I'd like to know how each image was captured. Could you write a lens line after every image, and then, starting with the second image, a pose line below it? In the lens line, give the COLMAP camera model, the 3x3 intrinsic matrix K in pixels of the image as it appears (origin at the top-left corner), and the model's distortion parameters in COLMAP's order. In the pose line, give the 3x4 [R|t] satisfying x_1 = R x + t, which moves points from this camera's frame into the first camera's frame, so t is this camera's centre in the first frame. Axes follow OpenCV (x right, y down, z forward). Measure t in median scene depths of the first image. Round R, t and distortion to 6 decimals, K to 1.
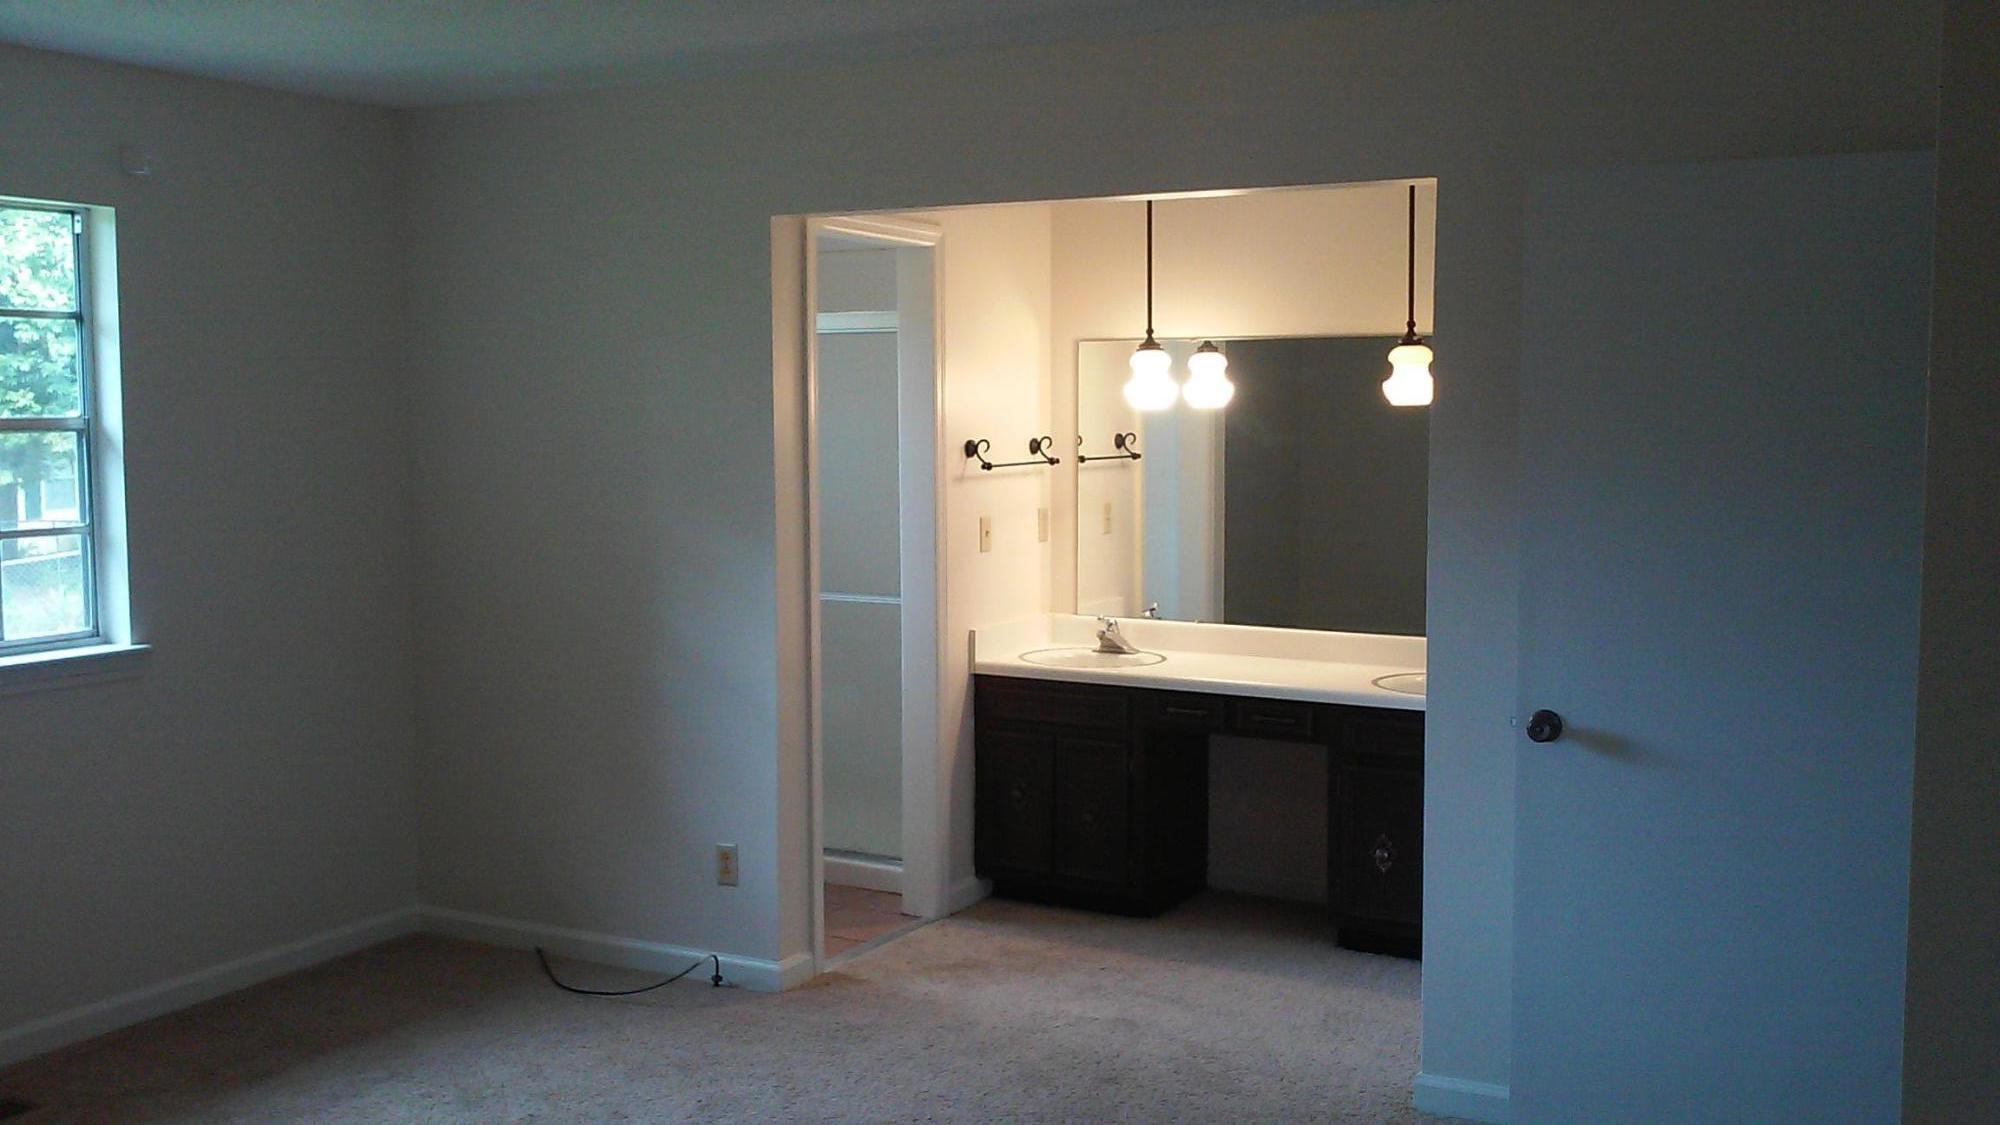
lens RADIAL K [[1930.8, 0, 969.9], [0, 1930.8, 569.2], [0, 0, 1]] dist [0.132287, -0.386880]
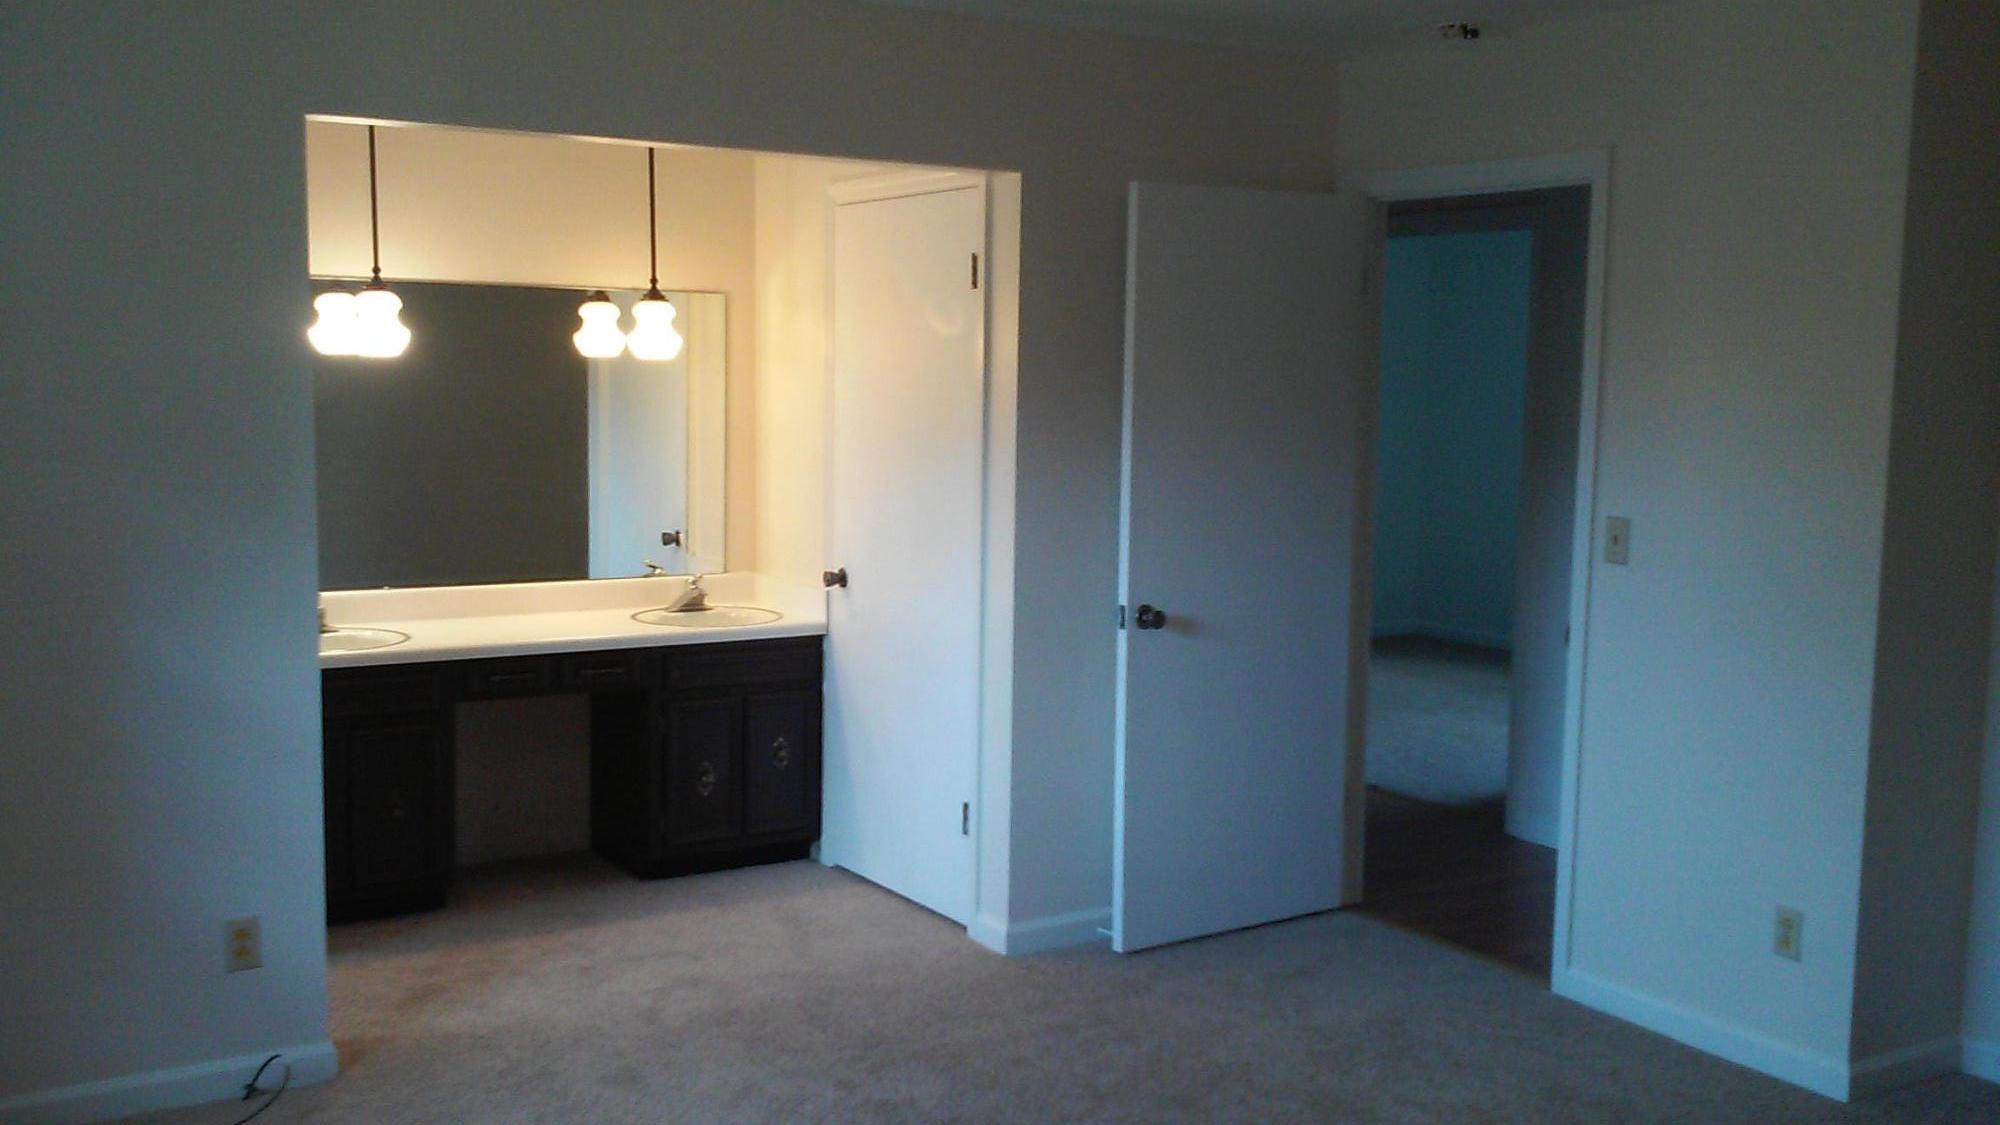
lens RADIAL K [[1930.8, 0, 969.9], [0, 1930.8, 569.2], [0, 0, 1]] dist [0.132287, -0.386880]
pose [[0.471973, -0.083691, 0.877632, -0.660074], [0.056216, 0.996315, 0.064777, -0.030537], [-0.879819, 0.018764, 0.474938, 0.372566]]
